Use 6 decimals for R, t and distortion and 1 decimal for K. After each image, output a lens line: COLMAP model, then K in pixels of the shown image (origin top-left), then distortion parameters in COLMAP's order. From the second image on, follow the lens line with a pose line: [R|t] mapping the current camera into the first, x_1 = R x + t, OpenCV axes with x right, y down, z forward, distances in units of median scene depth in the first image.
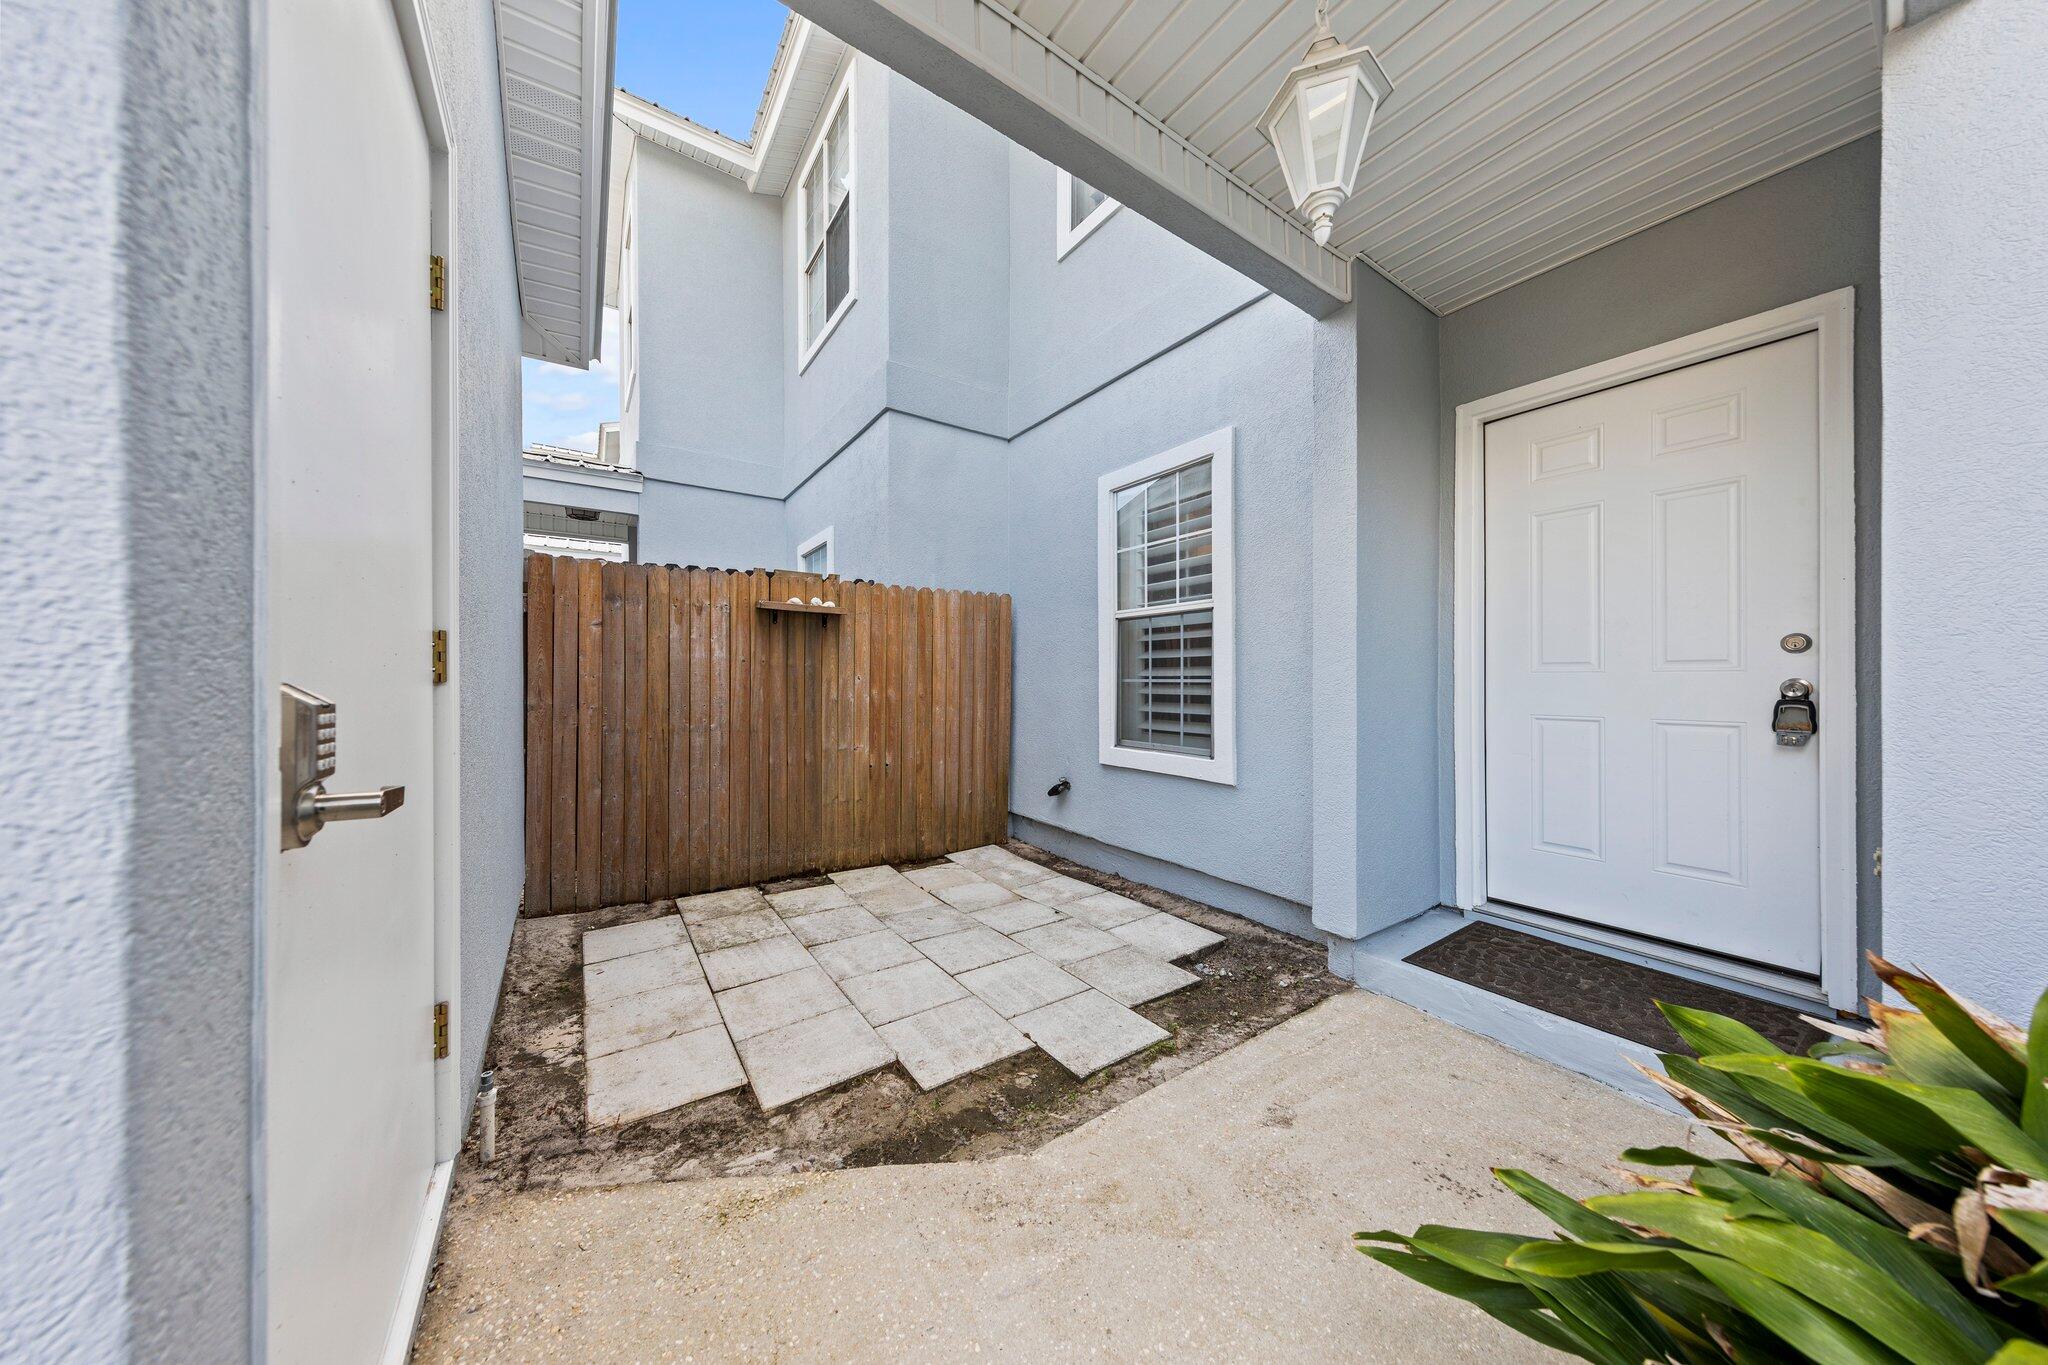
lens RADIAL K [[643.7, 0, 1021.5], [0, 643.7, 669.0], [0, 0, 1]] dist [0.004243, 0.000020]
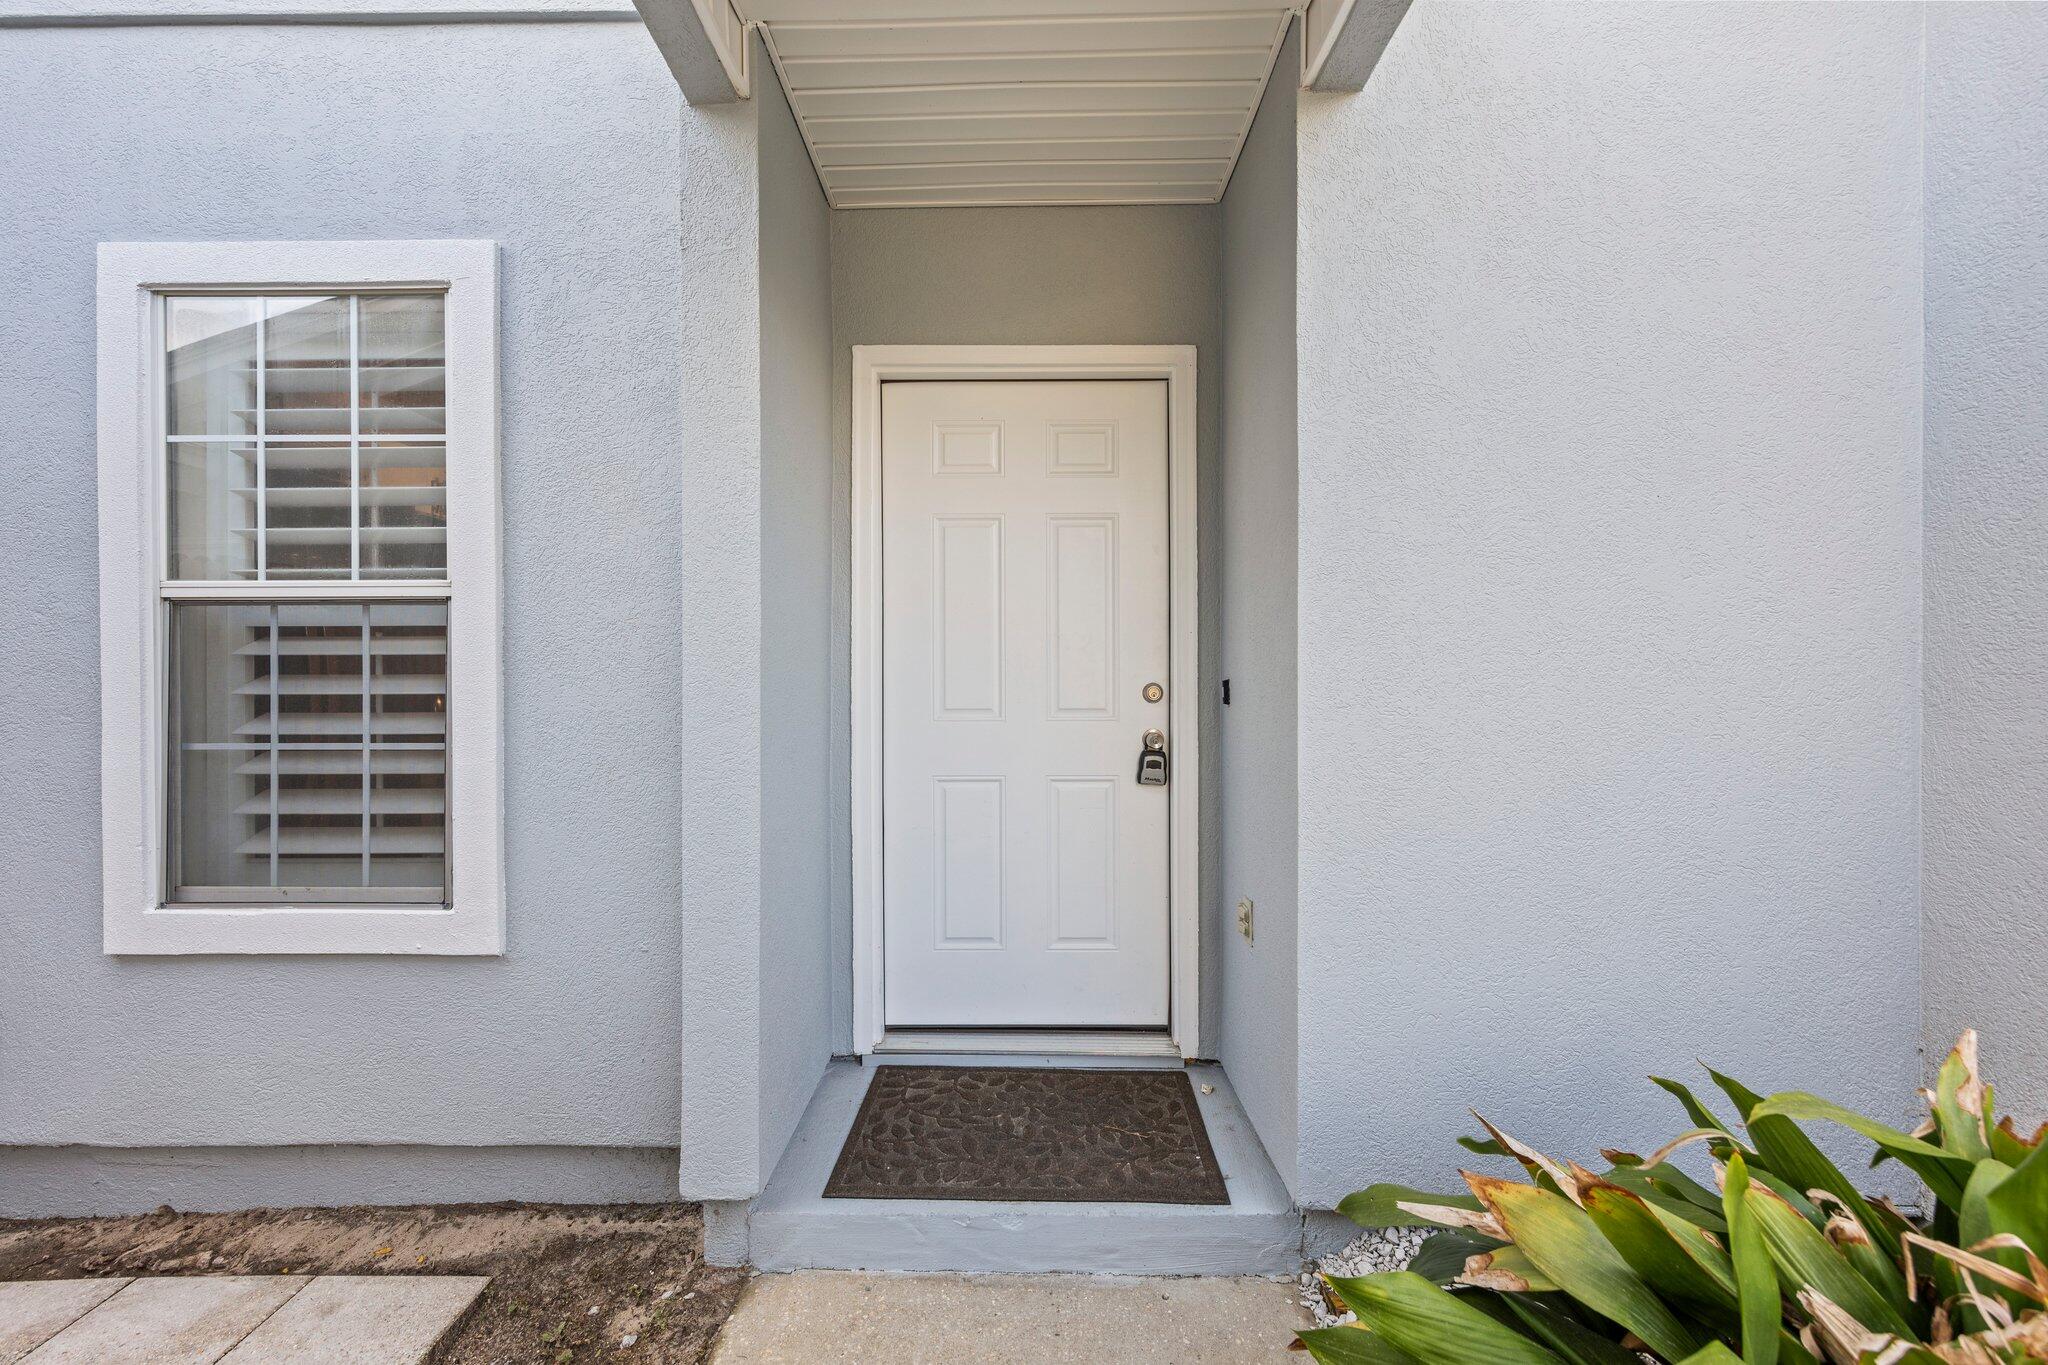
lens RADIAL K [[837.3, 0, 1024.0], [0, 837.3, 682.5], [0, 0, 1]] dist [0.003906, 0.000222]
pose [[0.576730, -0.001328, 0.816934, 0.027126], [-0.010673, 0.999901, 0.009160, -0.040948], [-0.816865, -0.014002, 0.576659, 0.270099]]
